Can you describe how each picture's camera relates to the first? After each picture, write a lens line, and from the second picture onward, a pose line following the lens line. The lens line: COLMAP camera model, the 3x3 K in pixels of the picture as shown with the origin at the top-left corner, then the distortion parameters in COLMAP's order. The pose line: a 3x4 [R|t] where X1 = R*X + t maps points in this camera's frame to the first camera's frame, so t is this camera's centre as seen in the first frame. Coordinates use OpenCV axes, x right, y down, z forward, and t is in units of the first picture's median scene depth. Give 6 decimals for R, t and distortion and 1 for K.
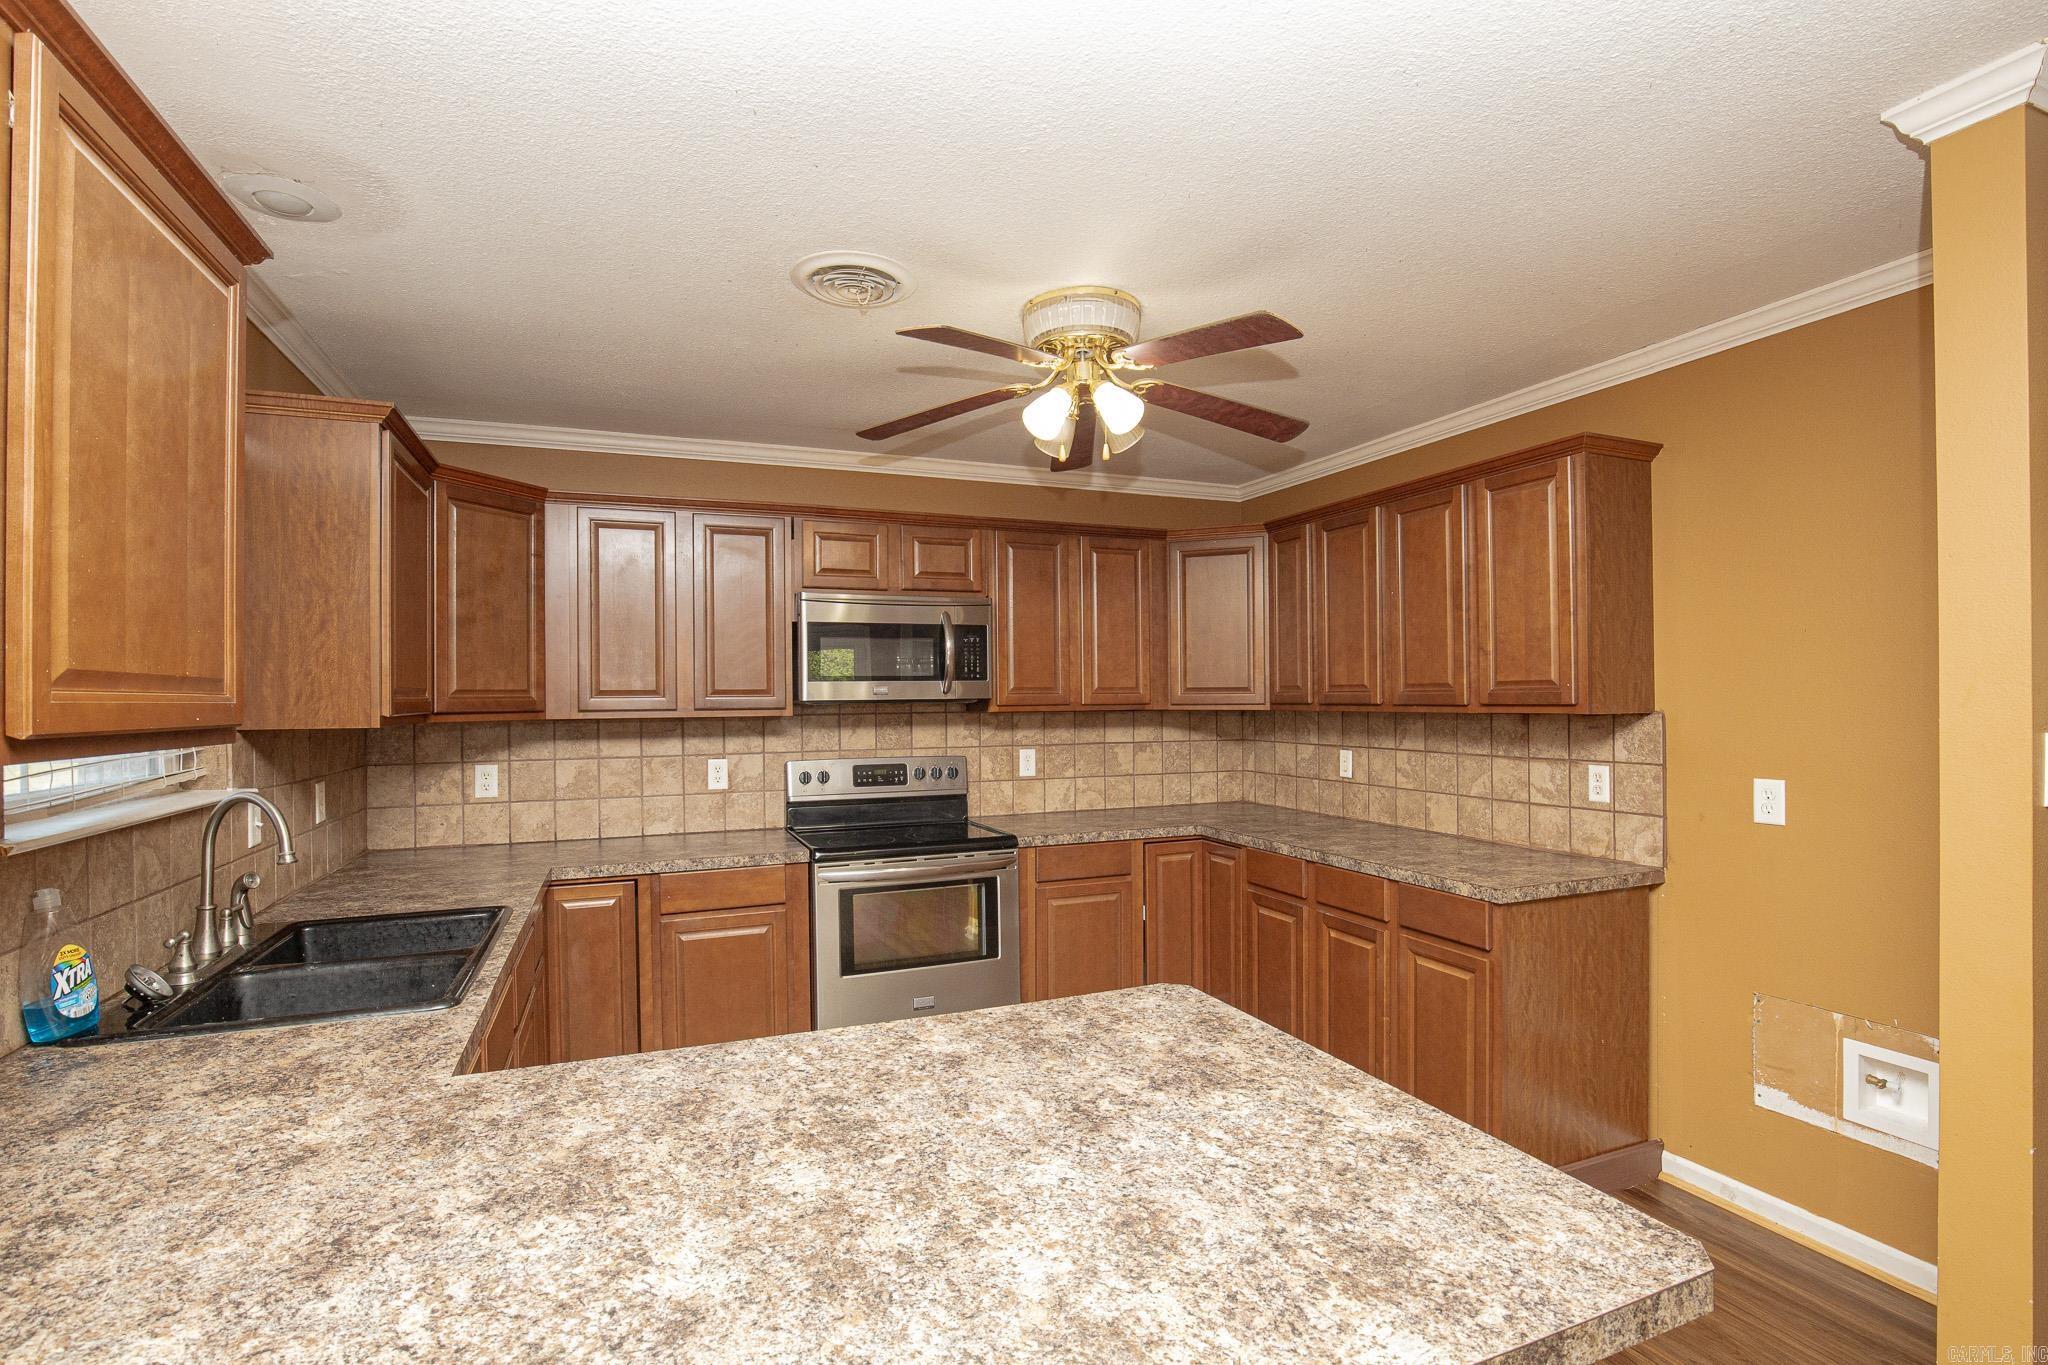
lens RADIAL K [[953.7, 0, 1004.1], [0, 953.7, 693.4], [0, 0, 1]] dist [-0.033180, 0.006811]
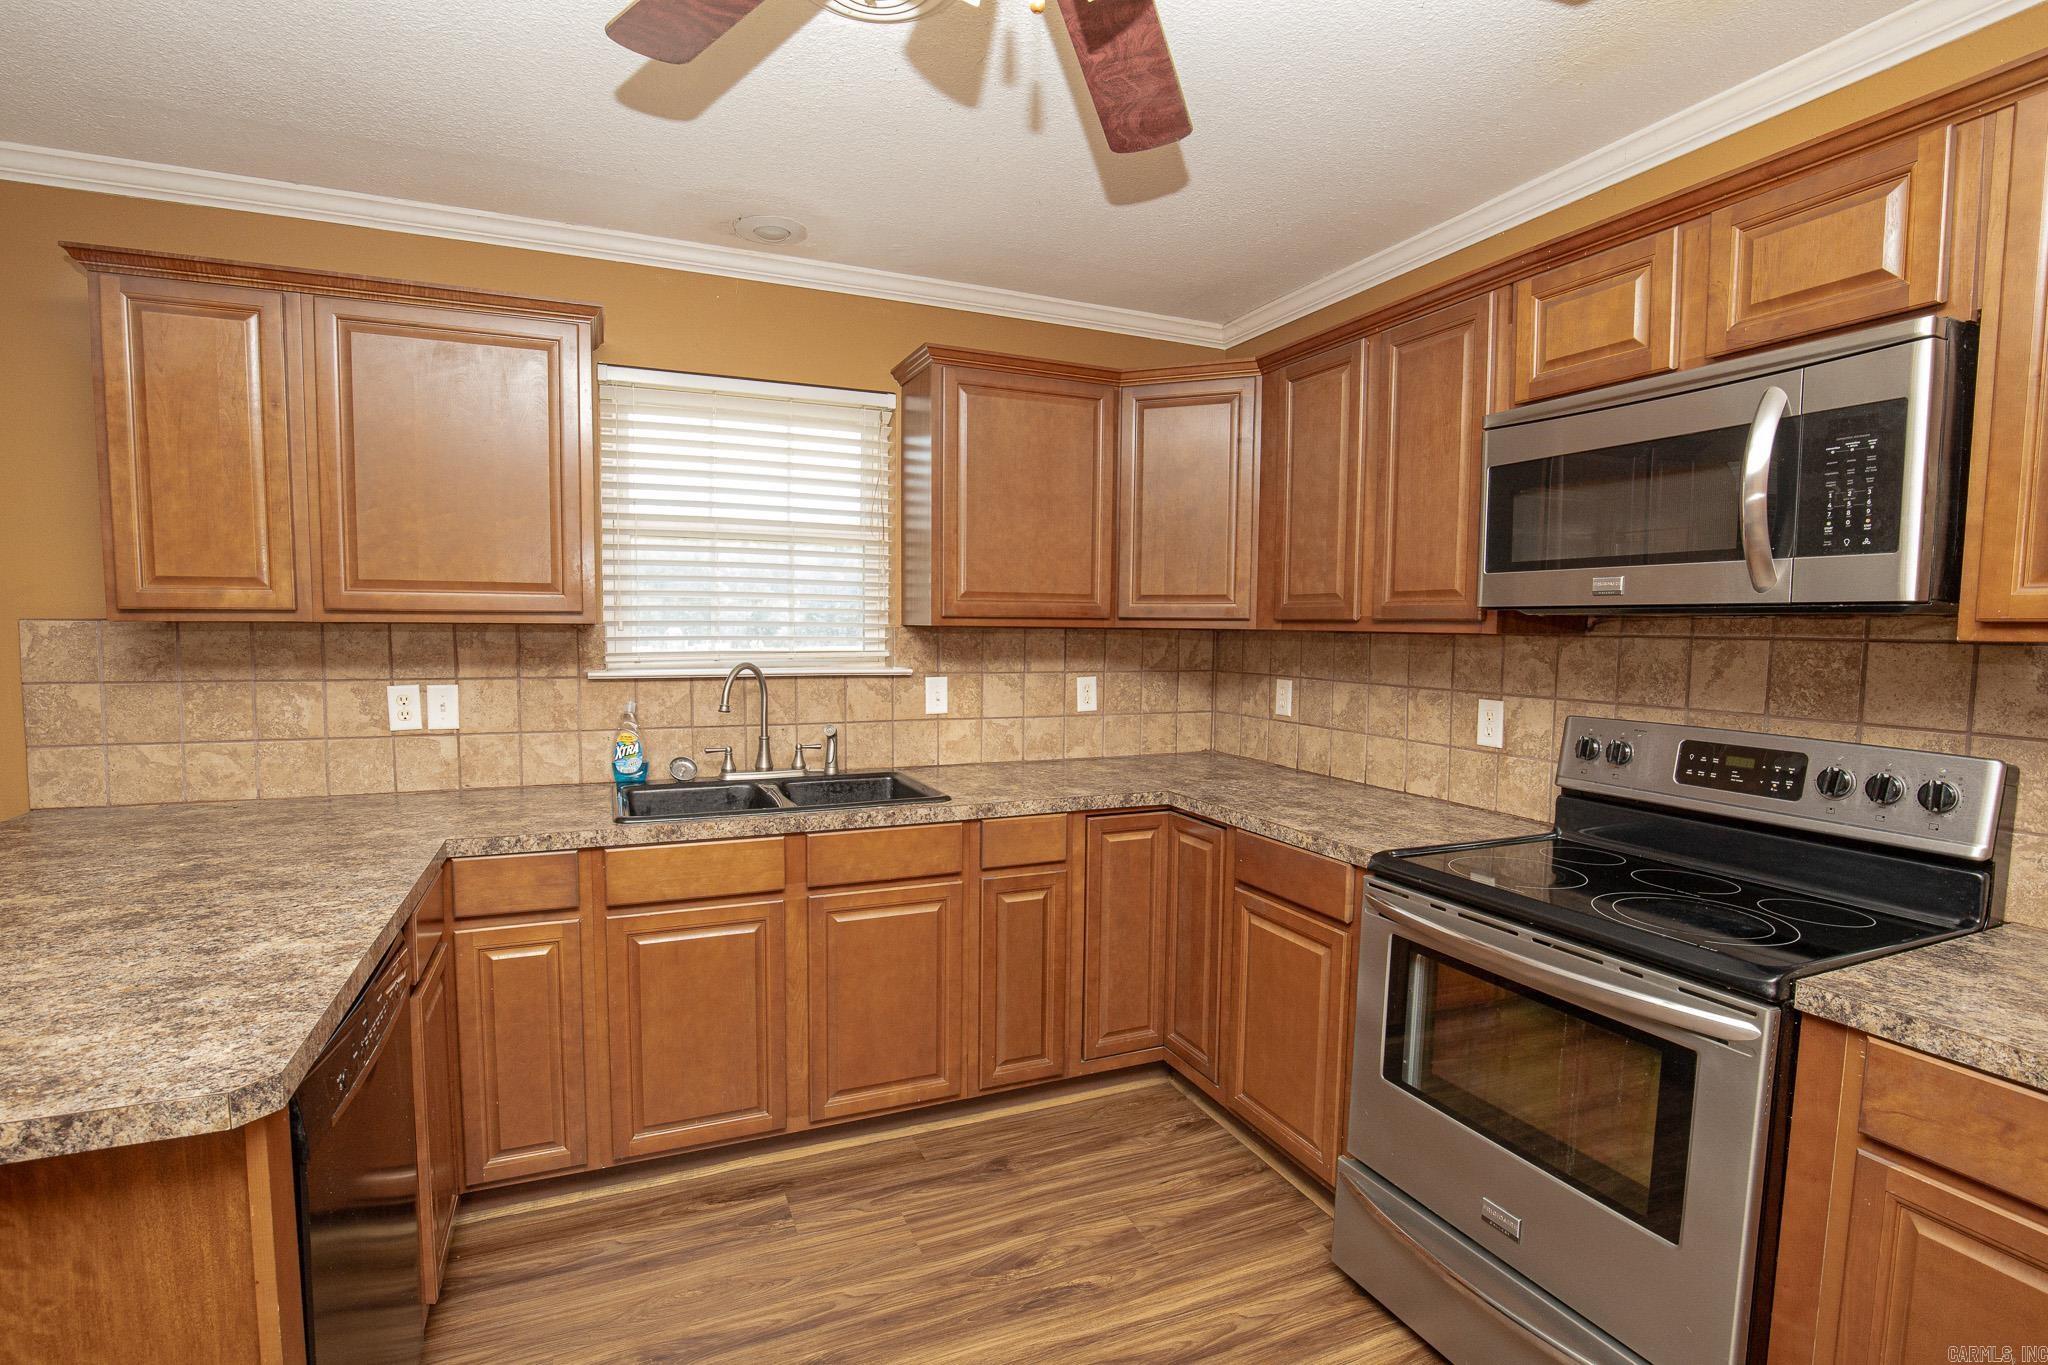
lens RADIAL K [[953.7, 0, 1009.6], [0, 953.7, 688.3], [0, 0, 1]] dist [-0.033180, 0.006811]
pose [[0.026253, 0.077708, -0.996630, 0.339253], [-0.006512, 0.996966, 0.077563, 0.013425], [0.999634, 0.004454, 0.026680, 0.670050]]
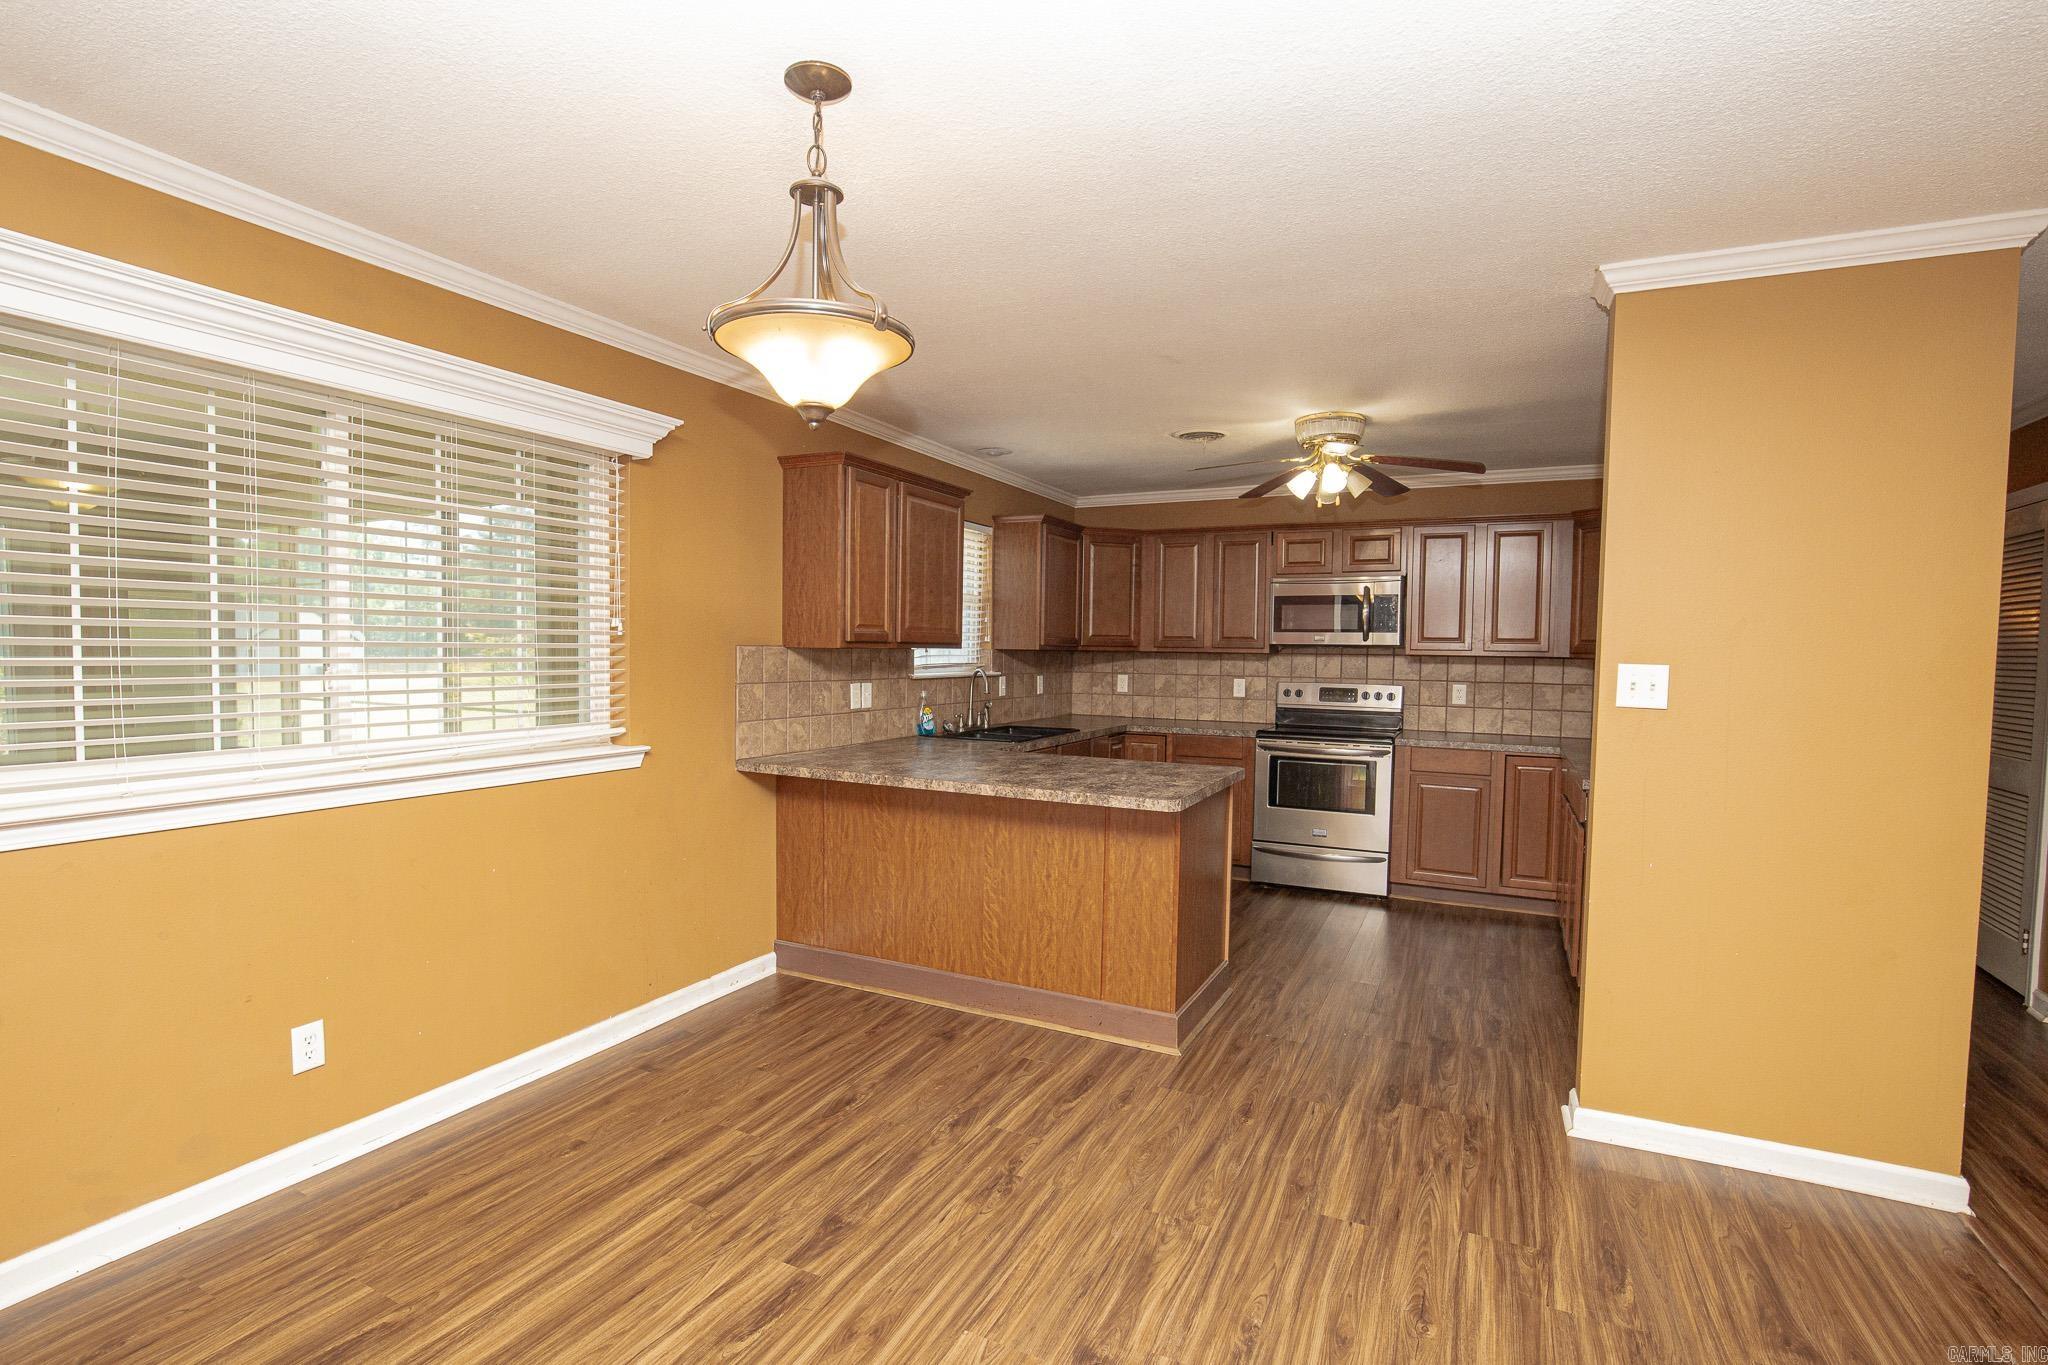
lens RADIAL K [[953.7, 0, 1010.8], [0, 953.7, 688.7], [0, 0, 1]] dist [-0.033180, 0.006811]
pose [[0.664405, 0.050641, -0.745655, 0.693994], [-0.017151, 0.998472, 0.052528, 0.006048], [0.747176, -0.022112, 0.664259, -0.419118]]
